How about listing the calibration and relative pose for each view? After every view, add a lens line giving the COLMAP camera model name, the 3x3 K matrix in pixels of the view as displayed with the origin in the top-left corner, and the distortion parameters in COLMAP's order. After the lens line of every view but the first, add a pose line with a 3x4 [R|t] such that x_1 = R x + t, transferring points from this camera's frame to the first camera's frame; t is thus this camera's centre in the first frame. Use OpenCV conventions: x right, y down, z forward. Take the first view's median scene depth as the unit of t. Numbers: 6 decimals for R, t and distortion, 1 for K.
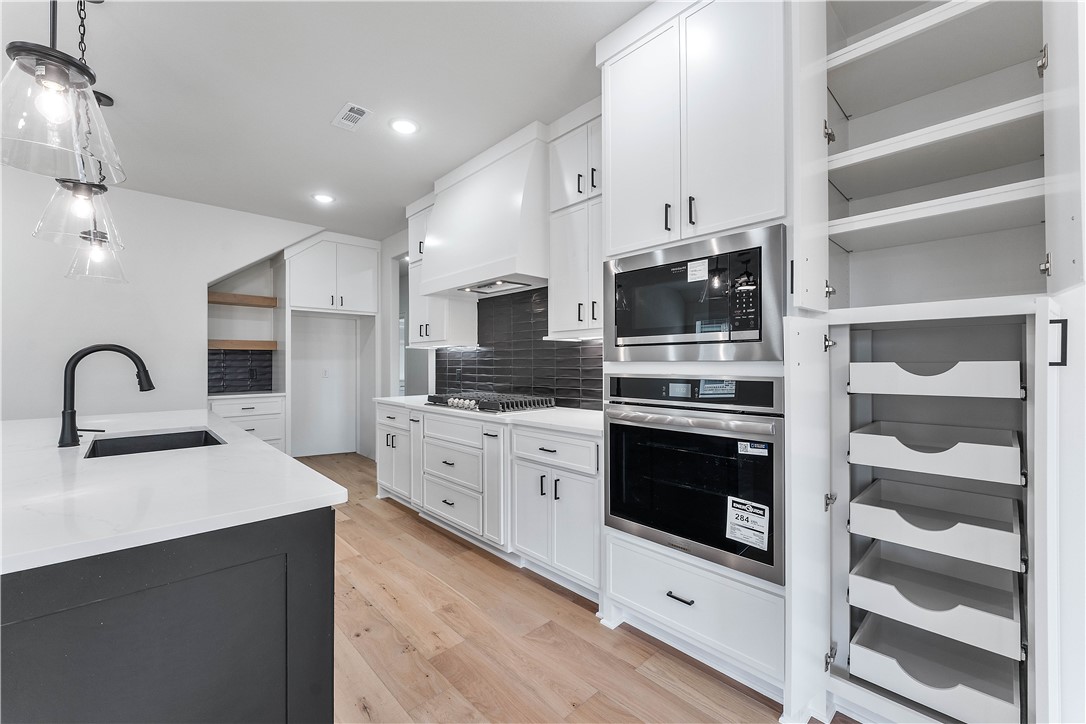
lens RADIAL K [[433.9, 0, 538.6], [0, 433.9, 362.8], [0, 0, 1]] dist [0.001006, -0.000368]
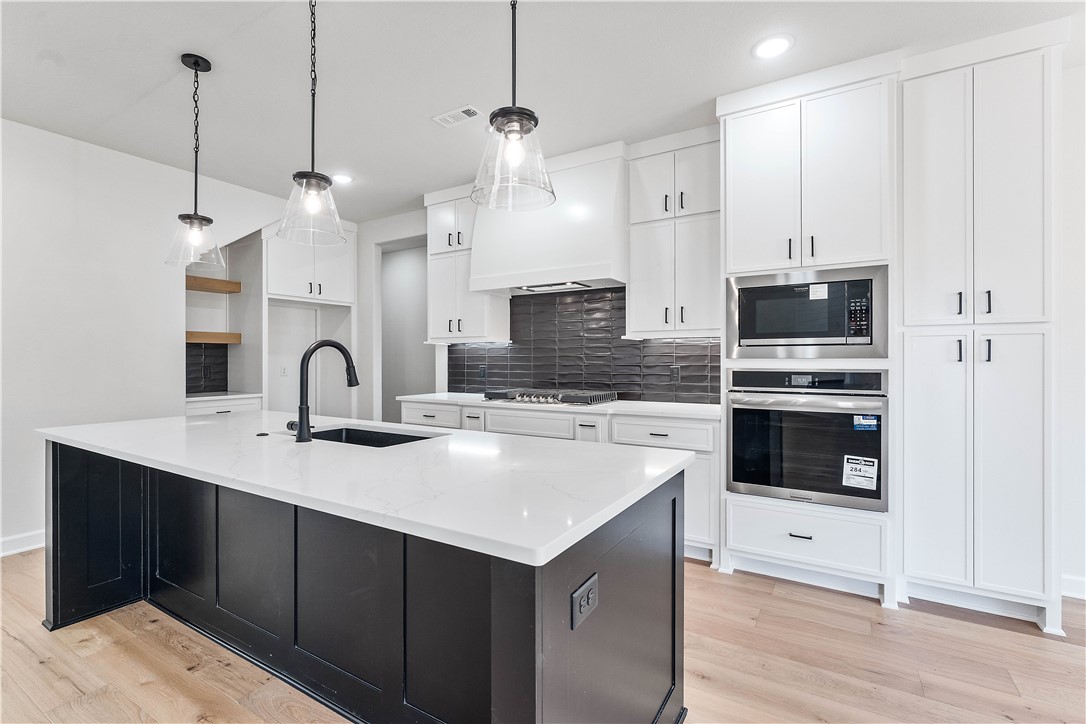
lens RADIAL K [[491.7, 0, 538.1], [0, 491.7, 361.8], [0, 0, 1]] dist [0.010656, 0.000412]
pose [[0.966016, 0.000509, 0.258481, -0.720919], [-0.001649, 0.999990, 0.004195, 0.001393], [-0.258476, -0.004479, 0.966007, -0.216265]]
